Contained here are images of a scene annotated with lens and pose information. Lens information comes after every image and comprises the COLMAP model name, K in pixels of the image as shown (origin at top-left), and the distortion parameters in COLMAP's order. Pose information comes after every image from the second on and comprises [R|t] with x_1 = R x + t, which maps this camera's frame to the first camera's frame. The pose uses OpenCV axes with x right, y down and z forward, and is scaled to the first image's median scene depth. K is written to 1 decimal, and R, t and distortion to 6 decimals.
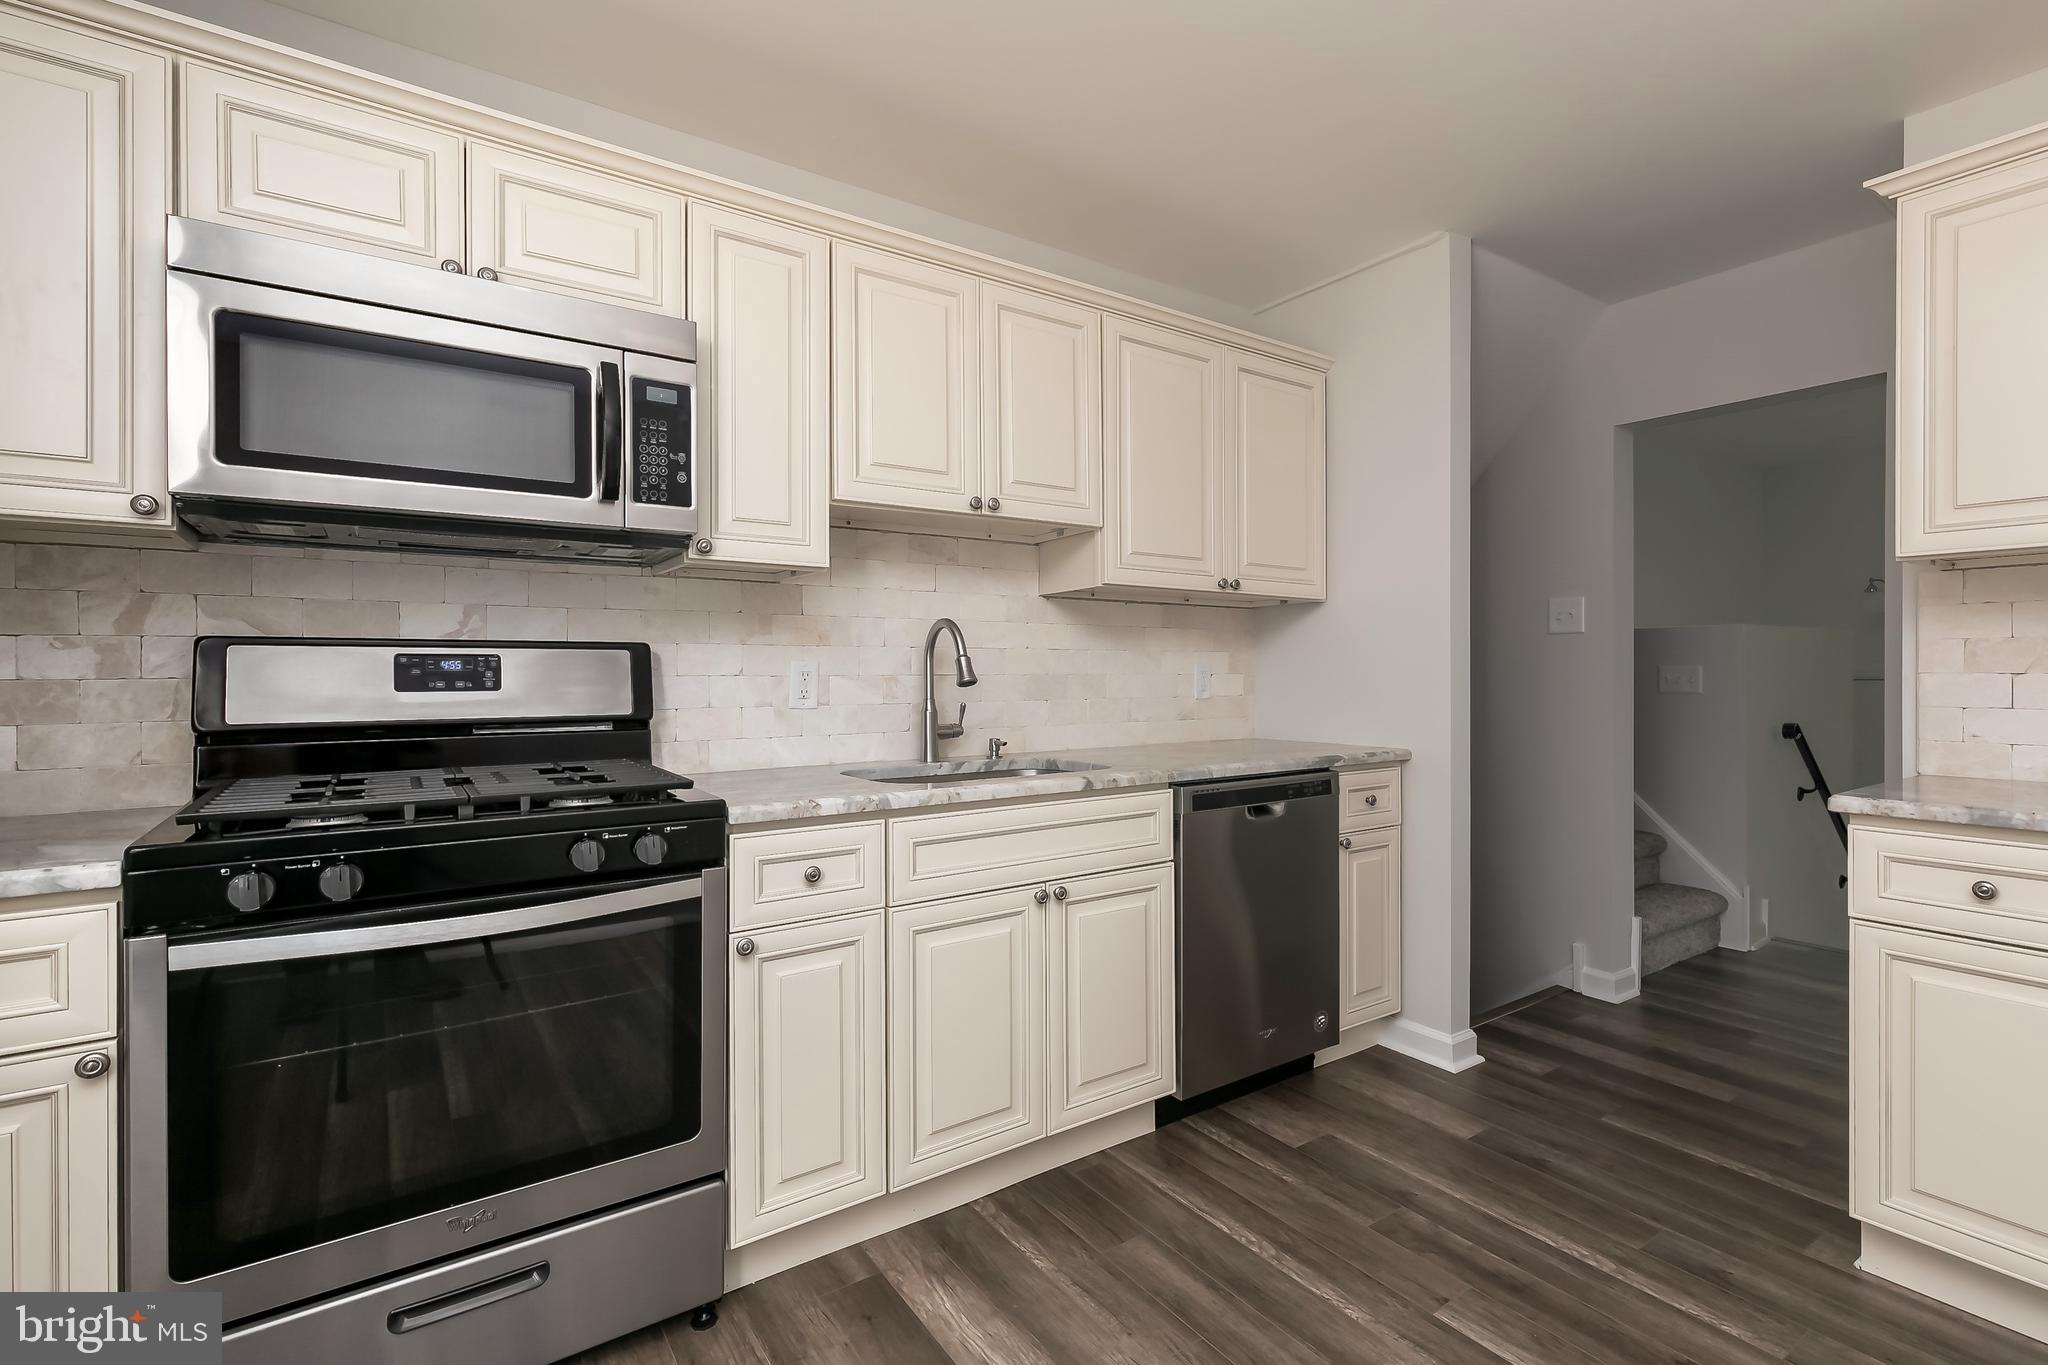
lens RADIAL K [[952.4, 0, 1065.0], [0, 952.4, 674.4], [0, 0, 1]] dist [0.005179, 0.000317]
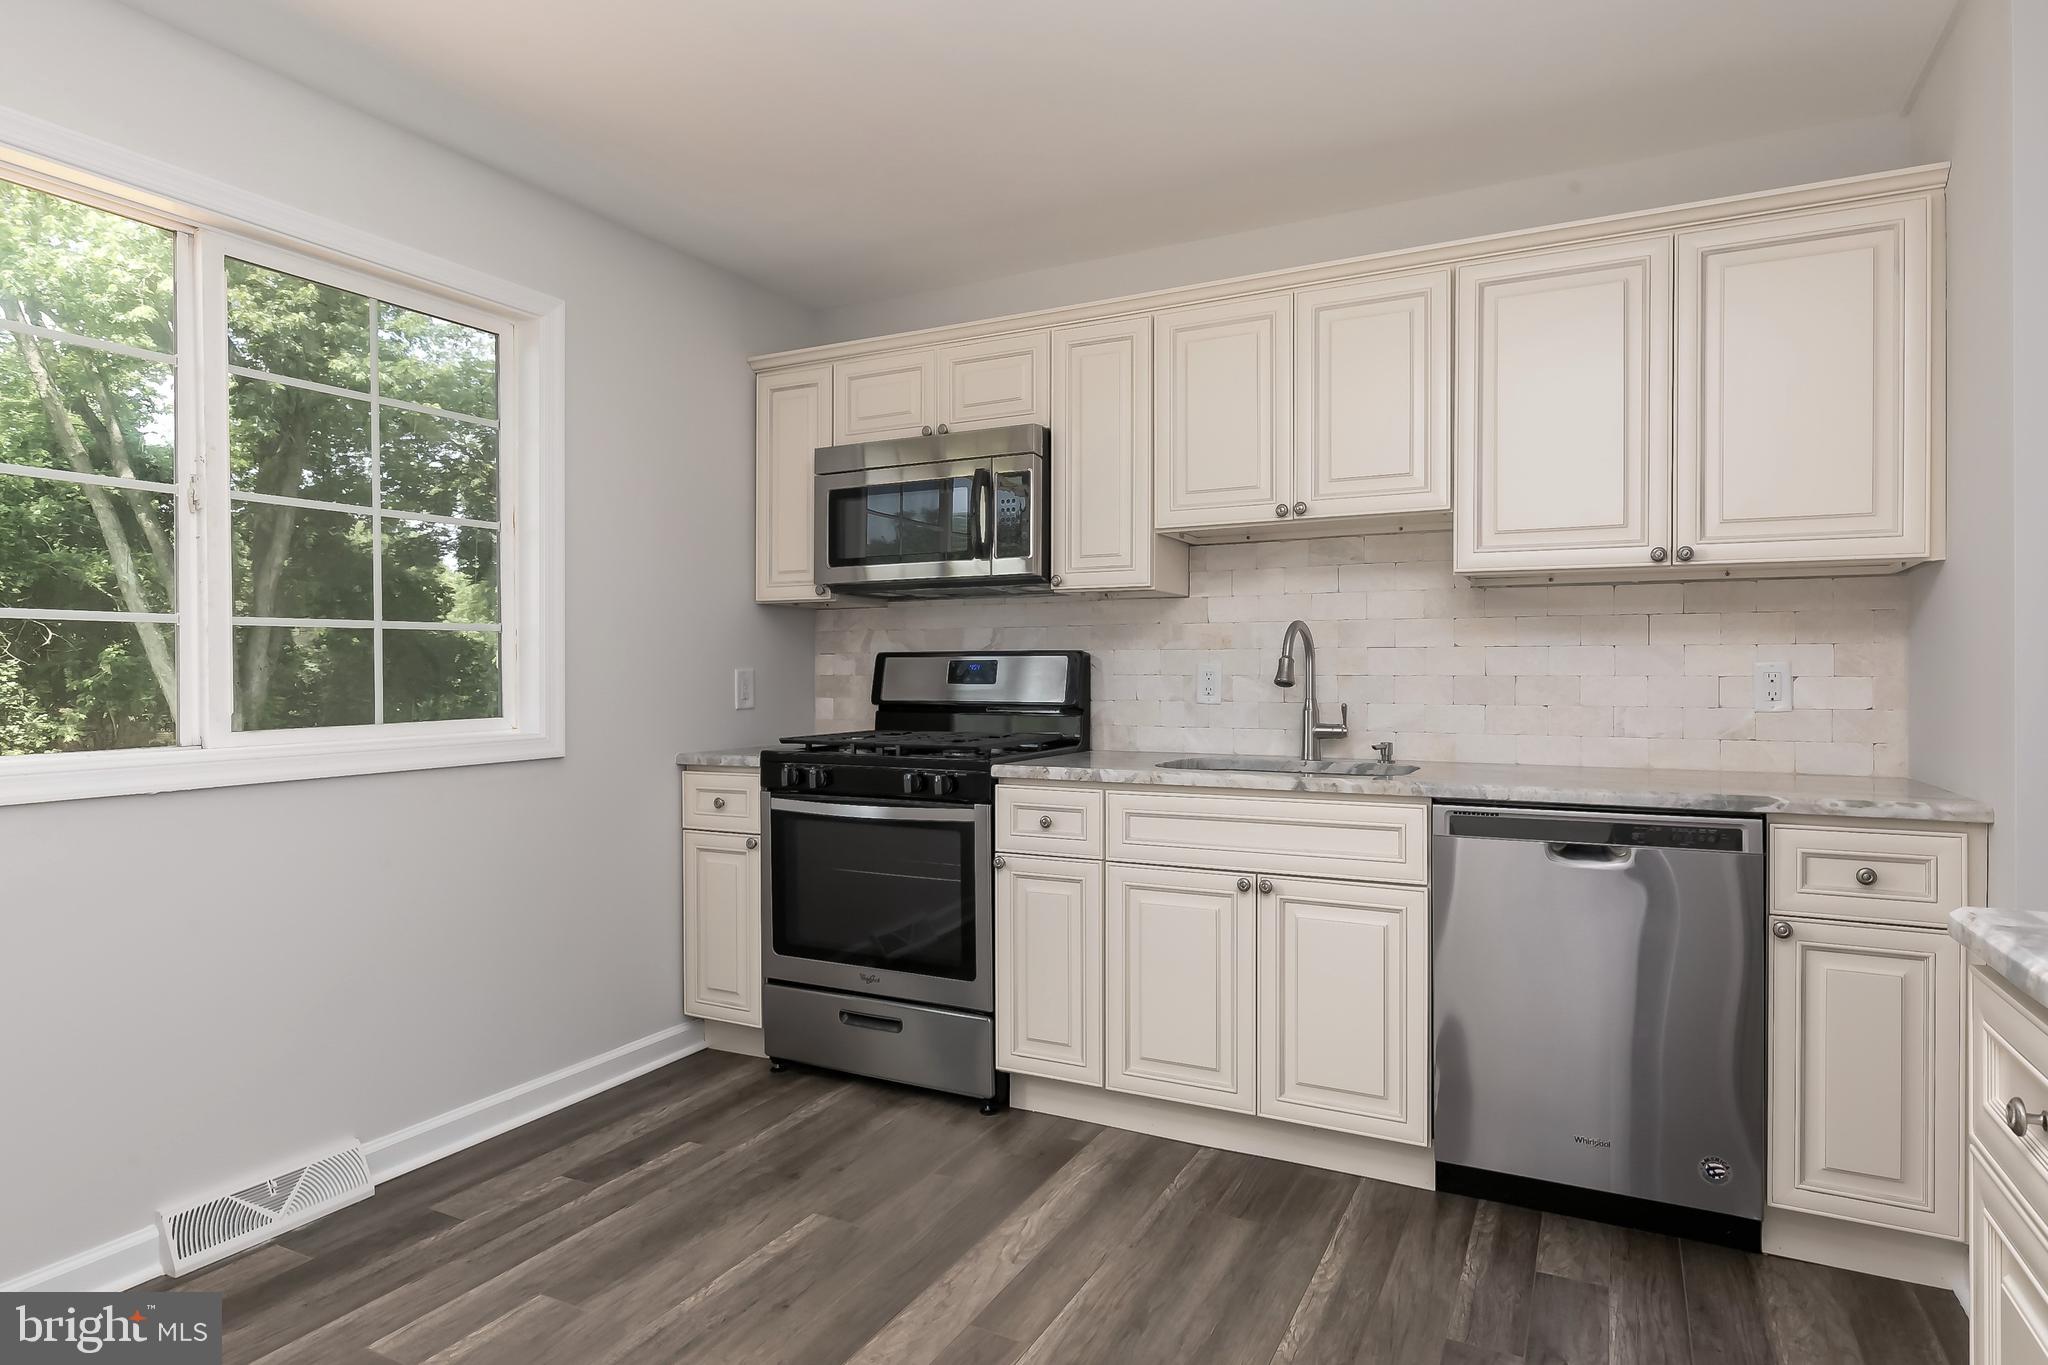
lens RADIAL K [[1125.4, 0, 1028.3], [0, 1125.4, 680.5], [0, 0, 1]] dist [-0.002931, -0.000284]
pose [[0.450638, 0.008157, -0.892670, 1.007931], [-0.004542, 0.999966, 0.006844, -0.001169], [0.892695, 0.000970, 0.450659, 0.227972]]
